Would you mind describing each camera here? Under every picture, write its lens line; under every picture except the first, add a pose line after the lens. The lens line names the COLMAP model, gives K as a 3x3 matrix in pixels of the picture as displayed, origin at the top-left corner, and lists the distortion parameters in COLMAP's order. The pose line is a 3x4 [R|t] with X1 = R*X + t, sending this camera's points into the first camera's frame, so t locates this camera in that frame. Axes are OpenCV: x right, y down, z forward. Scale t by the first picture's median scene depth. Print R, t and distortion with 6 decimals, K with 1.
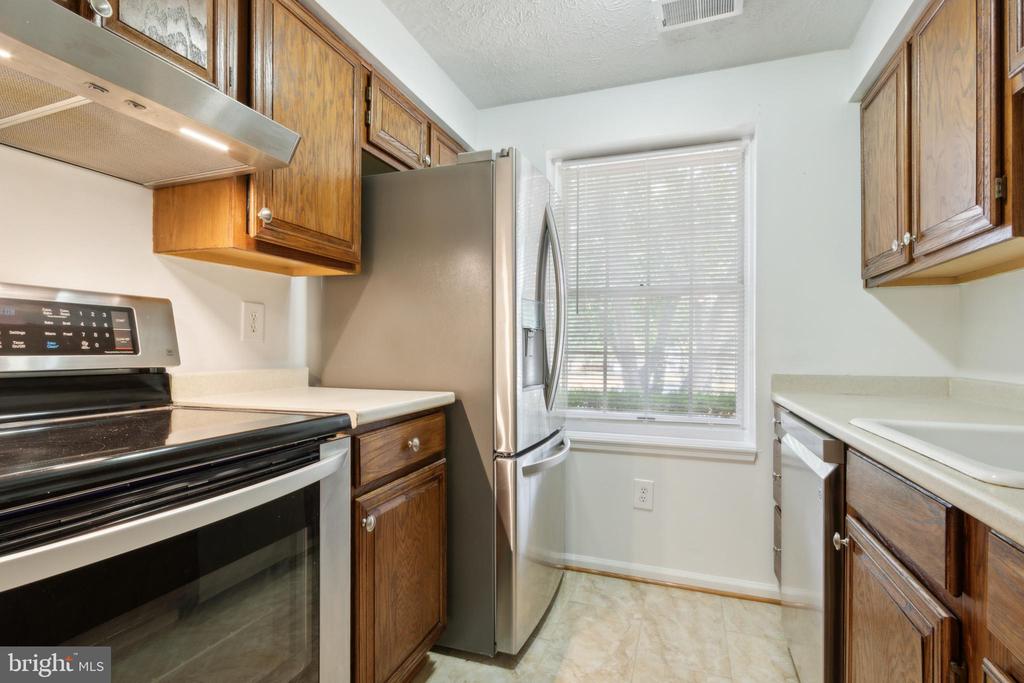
lens RADIAL K [[496.3, 0, 514.2], [0, 496.3, 344.8], [0, 0, 1]] dist [0.006949, -0.006616]
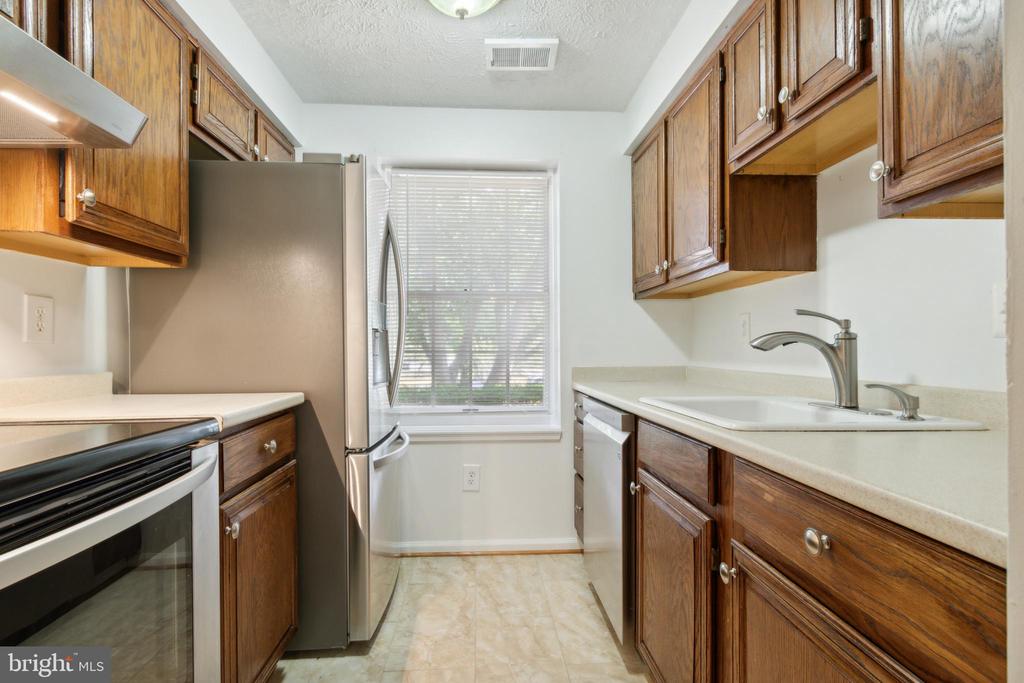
lens RADIAL K [[491.0, 0, 510.3], [0, 491.0, 346.9], [0, 0, 1]] dist [-0.002017, -0.000730]
pose [[0.917667, -0.008181, 0.397266, -0.129382], [0.005781, 0.999957, 0.007239, -0.000784], [-0.397308, -0.004347, 0.917675, -0.064994]]
